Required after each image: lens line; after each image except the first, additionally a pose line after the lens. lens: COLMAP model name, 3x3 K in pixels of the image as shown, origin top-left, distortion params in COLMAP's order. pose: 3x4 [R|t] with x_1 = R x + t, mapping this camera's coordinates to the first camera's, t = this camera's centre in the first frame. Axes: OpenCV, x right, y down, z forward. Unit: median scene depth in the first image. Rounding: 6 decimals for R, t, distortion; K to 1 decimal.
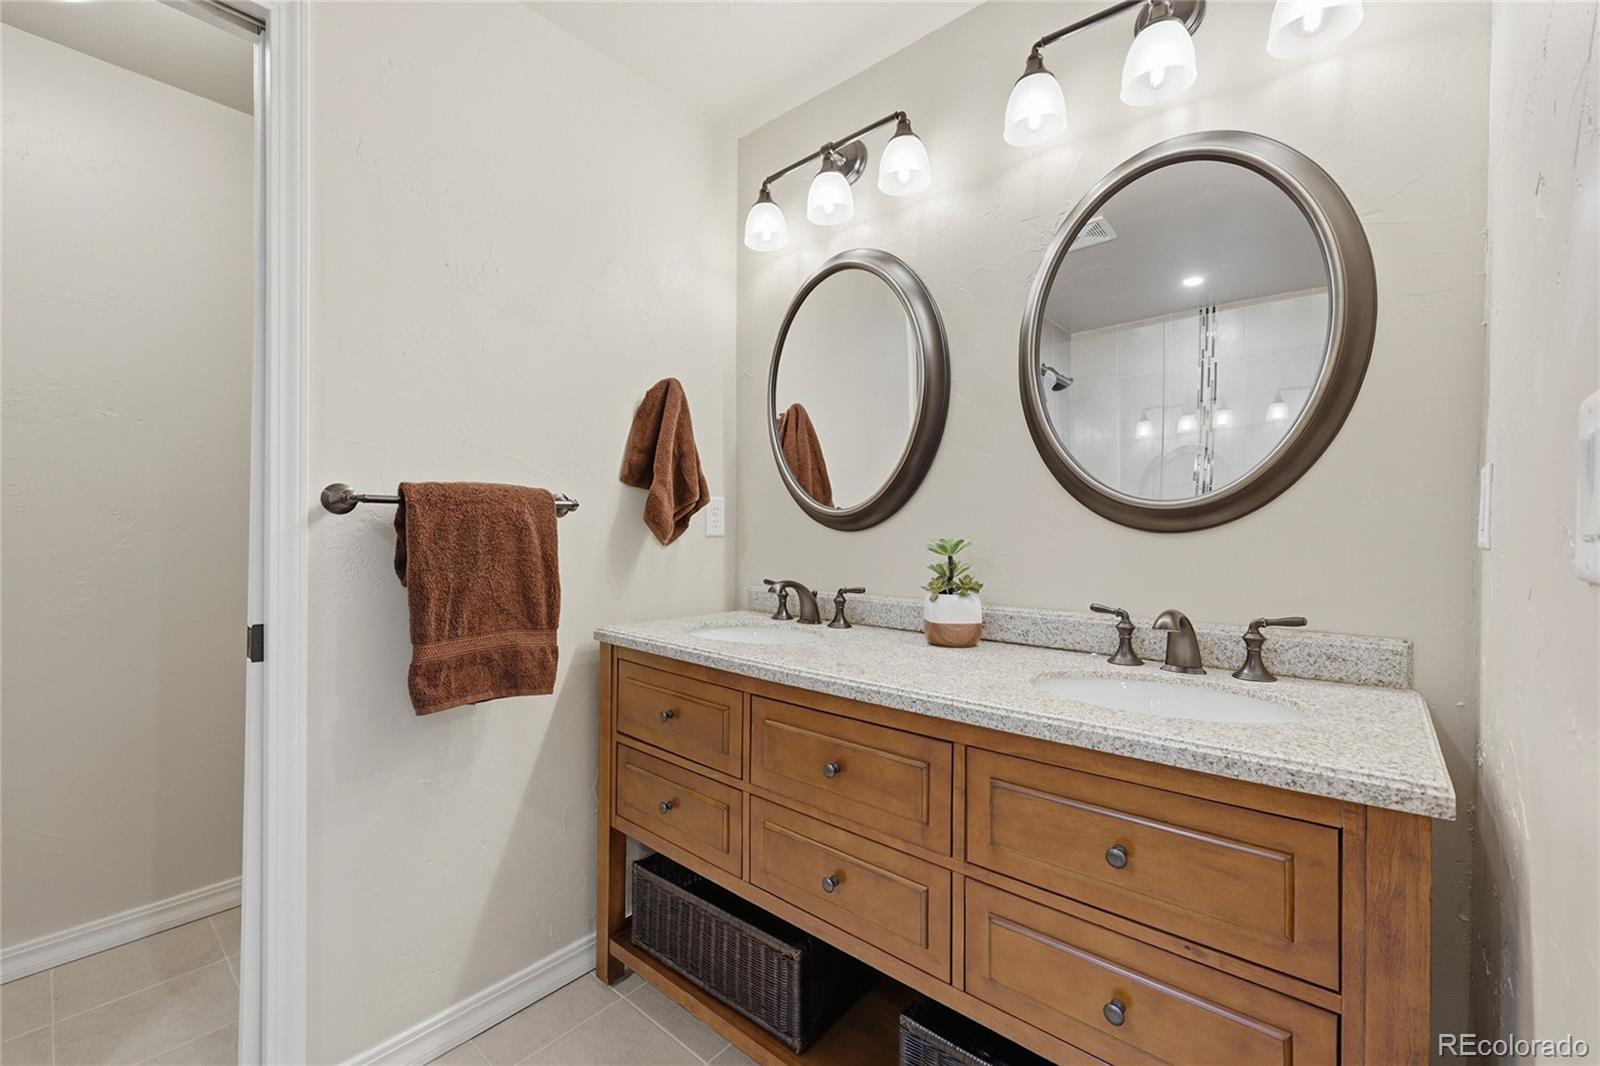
lens RADIAL K [[663.0, 0, 803.0], [0, 663.0, 531.6], [0, 0, 1]] dist [0.001832, 0.000158]
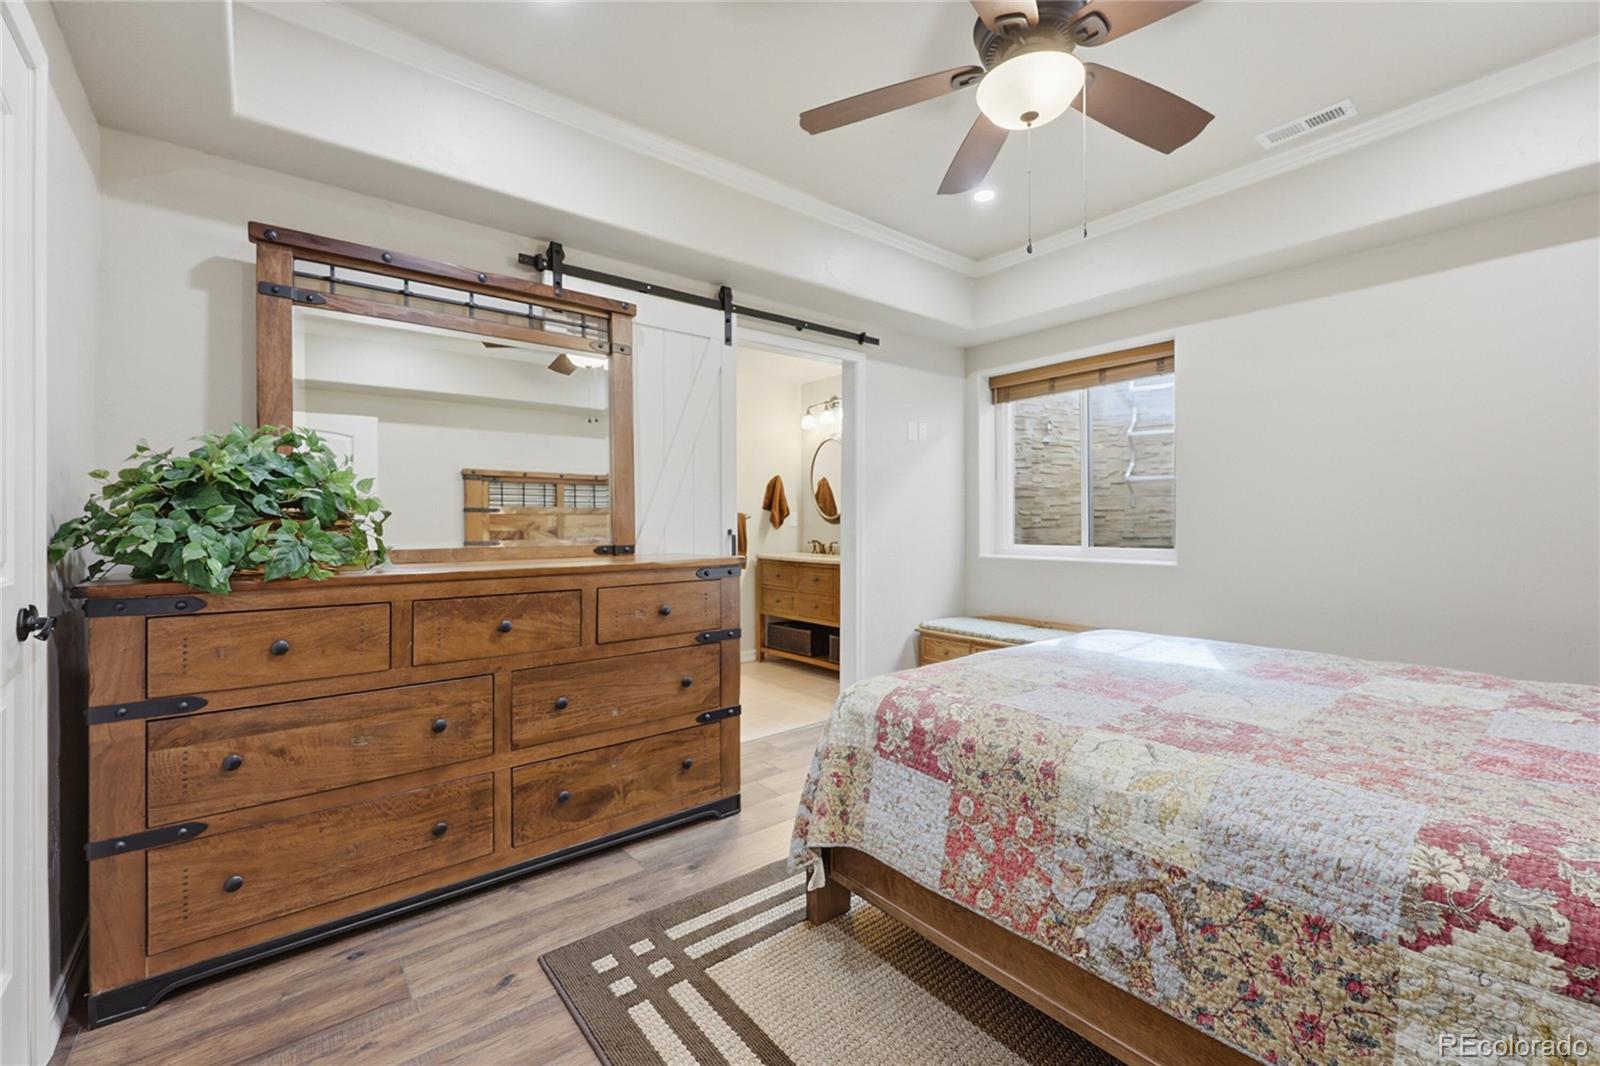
lens RADIAL K [[663.0, 0, 795.8], [0, 663.0, 522.8], [0, 0, 1]] dist [0.001832, 0.000158]
pose [[0.983342, -0.006648, -0.181645, 0.461834], [0.006295, 0.999977, -0.002521, 0.000329], [0.181658, 0.001336, 0.983361, -2.109344]]
